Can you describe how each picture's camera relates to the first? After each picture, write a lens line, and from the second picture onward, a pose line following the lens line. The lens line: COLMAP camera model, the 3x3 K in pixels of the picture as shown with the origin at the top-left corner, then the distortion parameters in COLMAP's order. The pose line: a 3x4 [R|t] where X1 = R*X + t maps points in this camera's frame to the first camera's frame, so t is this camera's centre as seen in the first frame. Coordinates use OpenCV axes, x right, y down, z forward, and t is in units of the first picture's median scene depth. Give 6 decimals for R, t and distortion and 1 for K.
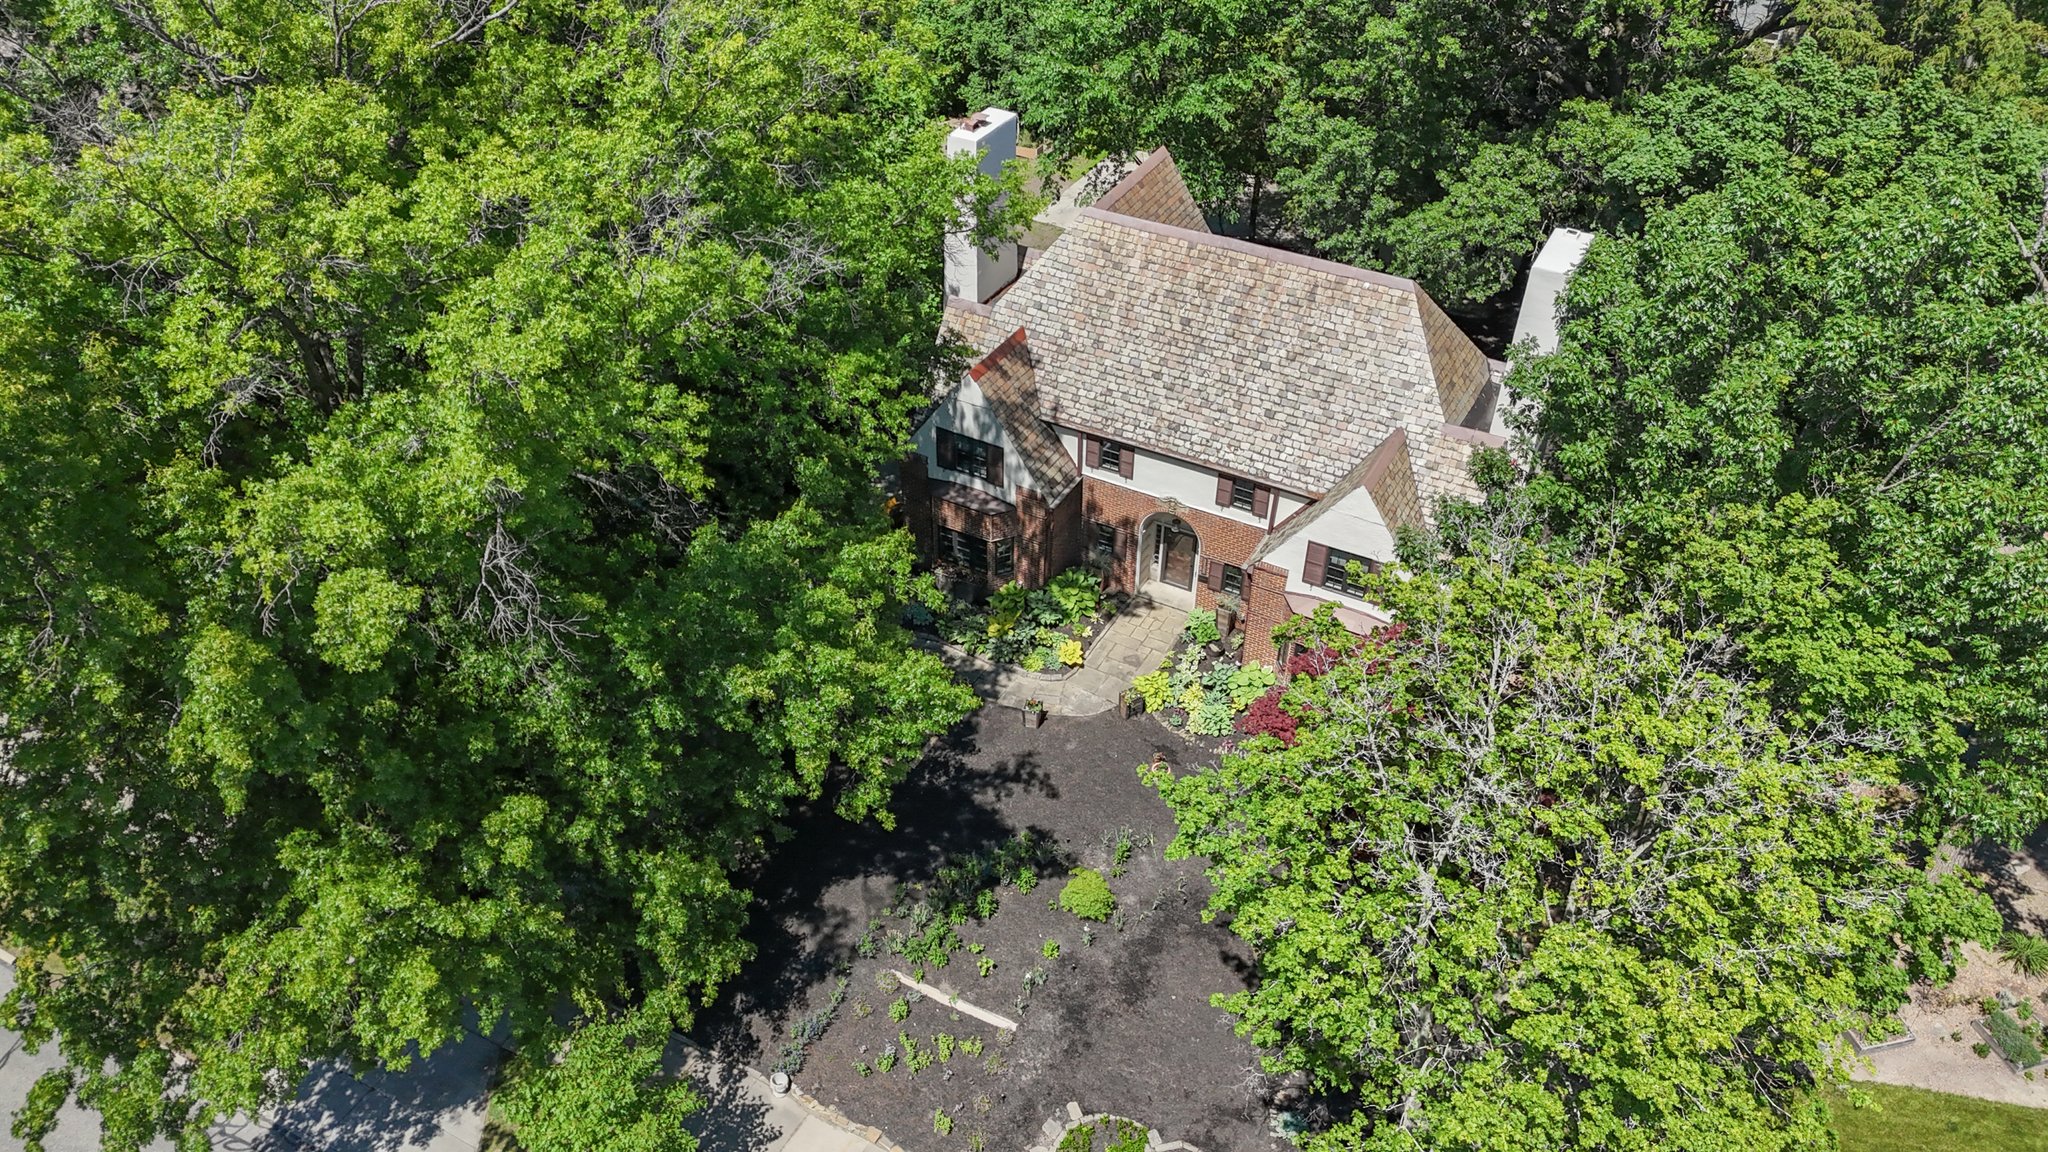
lens RADIAL K [[1577.2, 0, 1057.7], [0, 1577.2, 578.1], [0, 0, 1]] dist [0.205265, -0.213559]
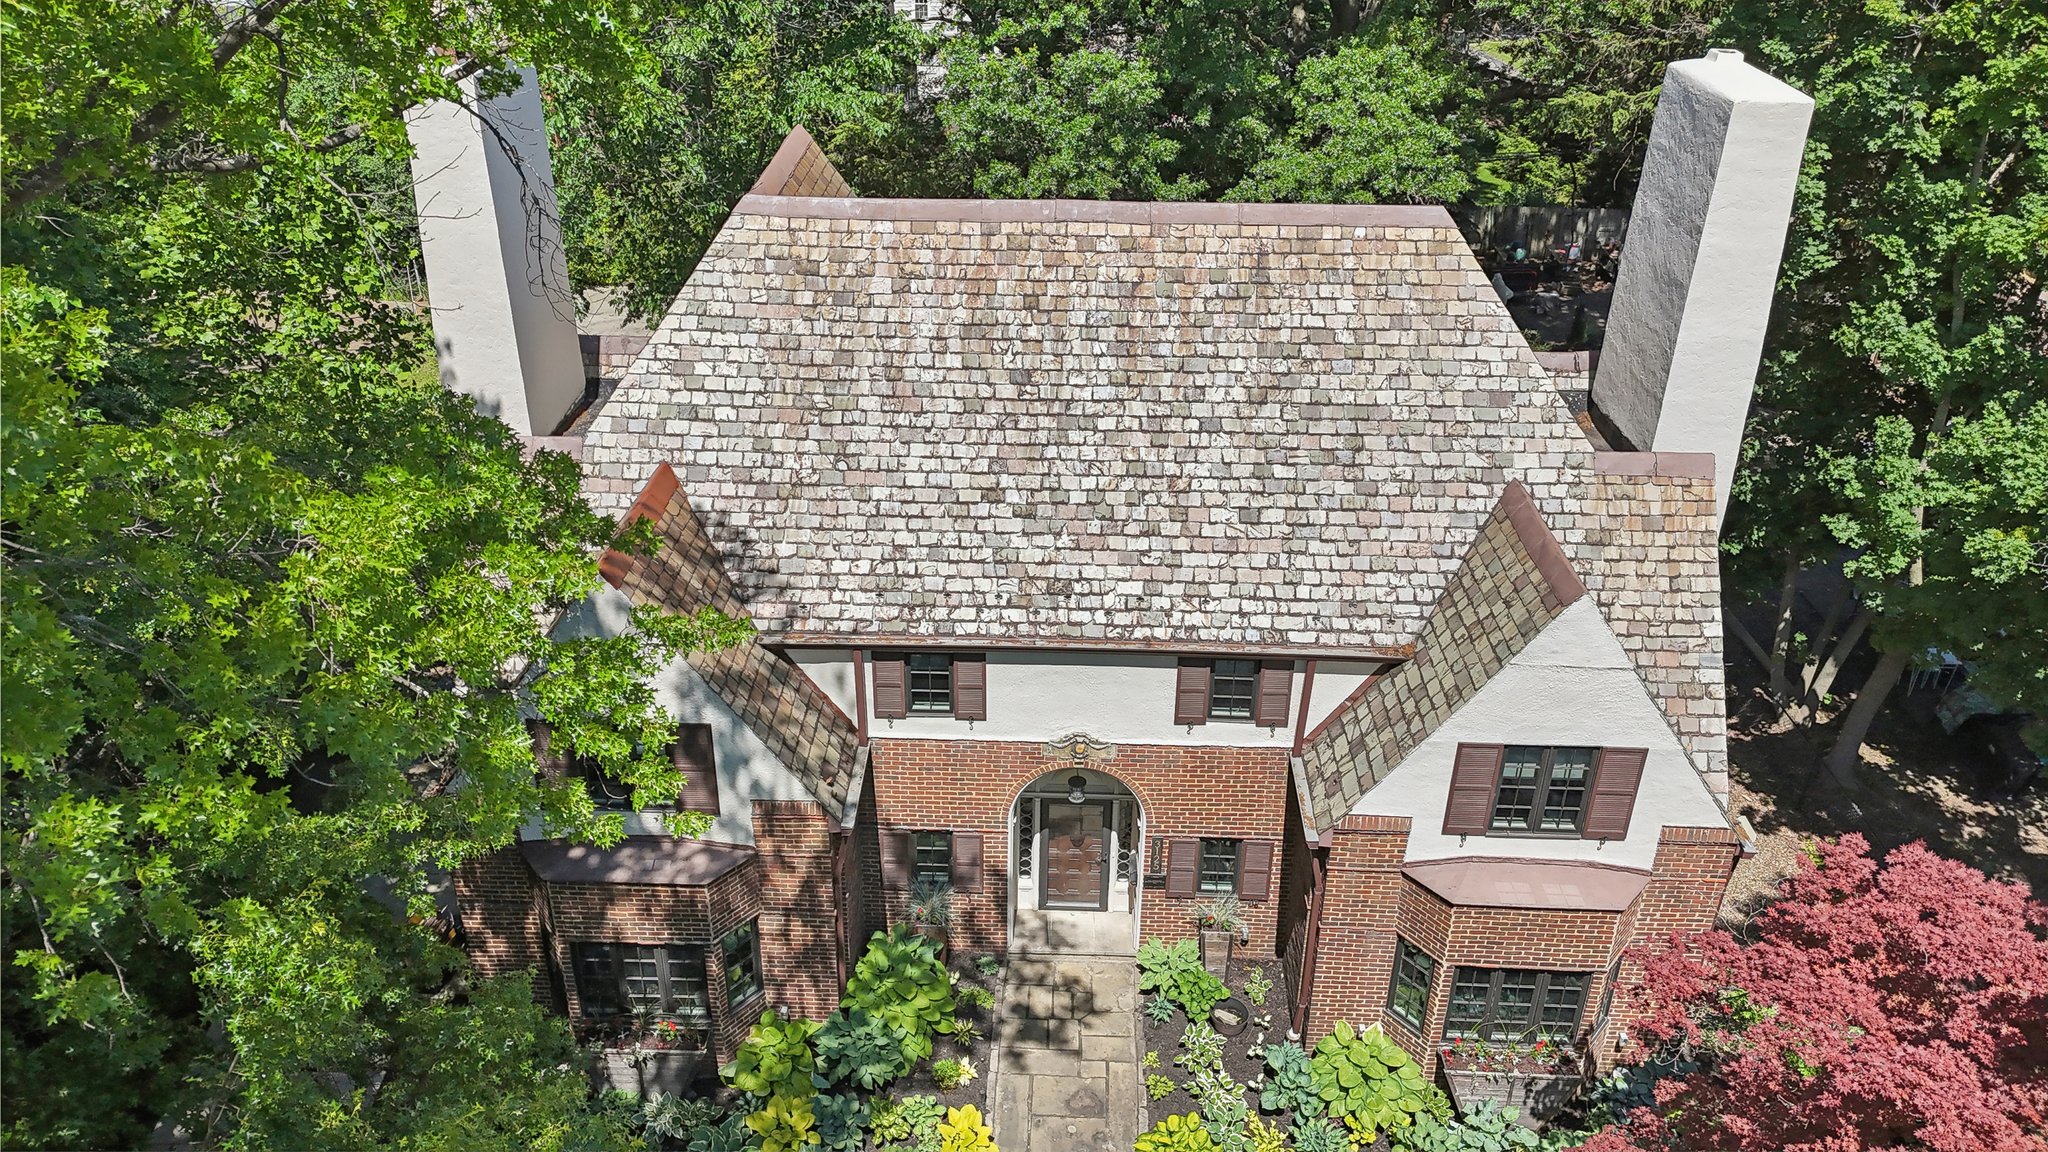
lens RADIAL K [[1577.2, 0, 1057.7], [0, 1577.2, 578.1], [0, 0, 1]] dist [0.205265, -0.213559]
pose [[0.899228, -0.219887, 0.378205, -0.106766], [0.271953, 0.958135, -0.089545, -0.056566], [-0.342682, 0.183375, 0.921381, 0.565504]]
